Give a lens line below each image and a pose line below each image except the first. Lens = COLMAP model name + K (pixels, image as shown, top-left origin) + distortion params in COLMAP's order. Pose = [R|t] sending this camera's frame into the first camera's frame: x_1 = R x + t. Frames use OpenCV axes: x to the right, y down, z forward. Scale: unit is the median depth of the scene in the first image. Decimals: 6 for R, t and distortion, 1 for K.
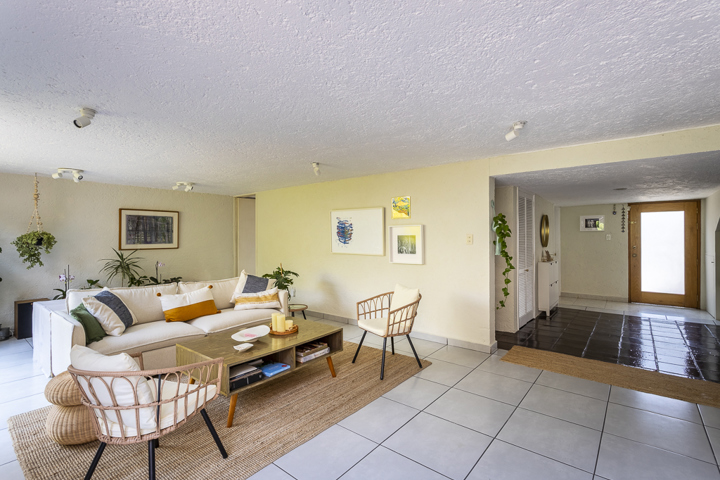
lens RADIAL K [[342.1, 0, 359.0], [0, 342.1, 236.7], [0, 0, 1]] dist [-0.002638, 0.004410]
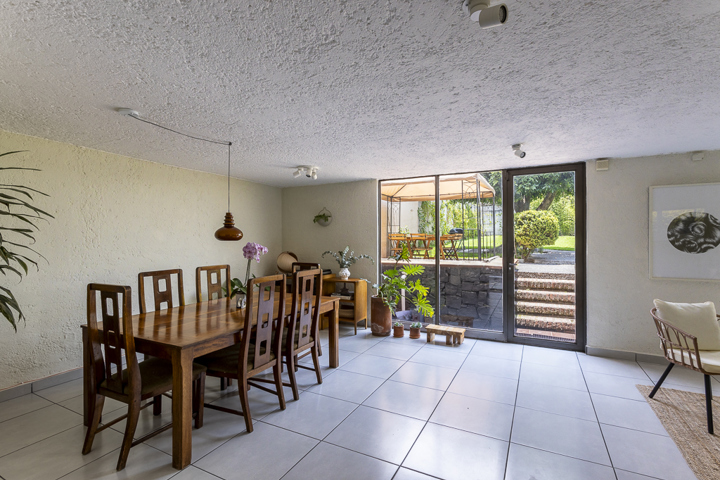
lens RADIAL K [[342.1, 0, 366.9], [0, 342.1, 237.4], [0, 0, 1]] dist [-0.002638, 0.004410]
pose [[-0.977791, 0.003754, -0.209551, 0.405447], [0.005381, 0.999960, -0.007192, 0.001186], [0.209515, -0.008160, -0.977771, 0.800755]]
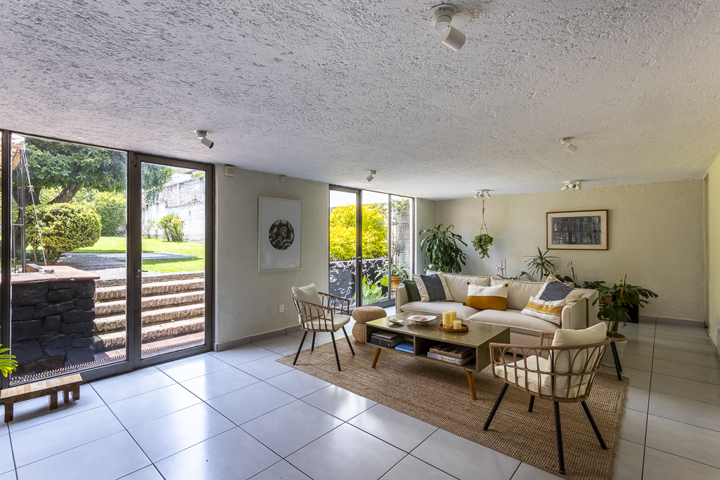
lens RADIAL K [[342.1, 0, 357.9], [0, 342.1, 235.0], [0, 0, 1]] dist [-0.002638, 0.004410]
pose [[-0.048841, -0.008089, -0.998774, 0.545239], [0.003968, 0.999958, -0.008293, -0.000939], [0.998799, -0.004368, -0.048807, 0.501769]]
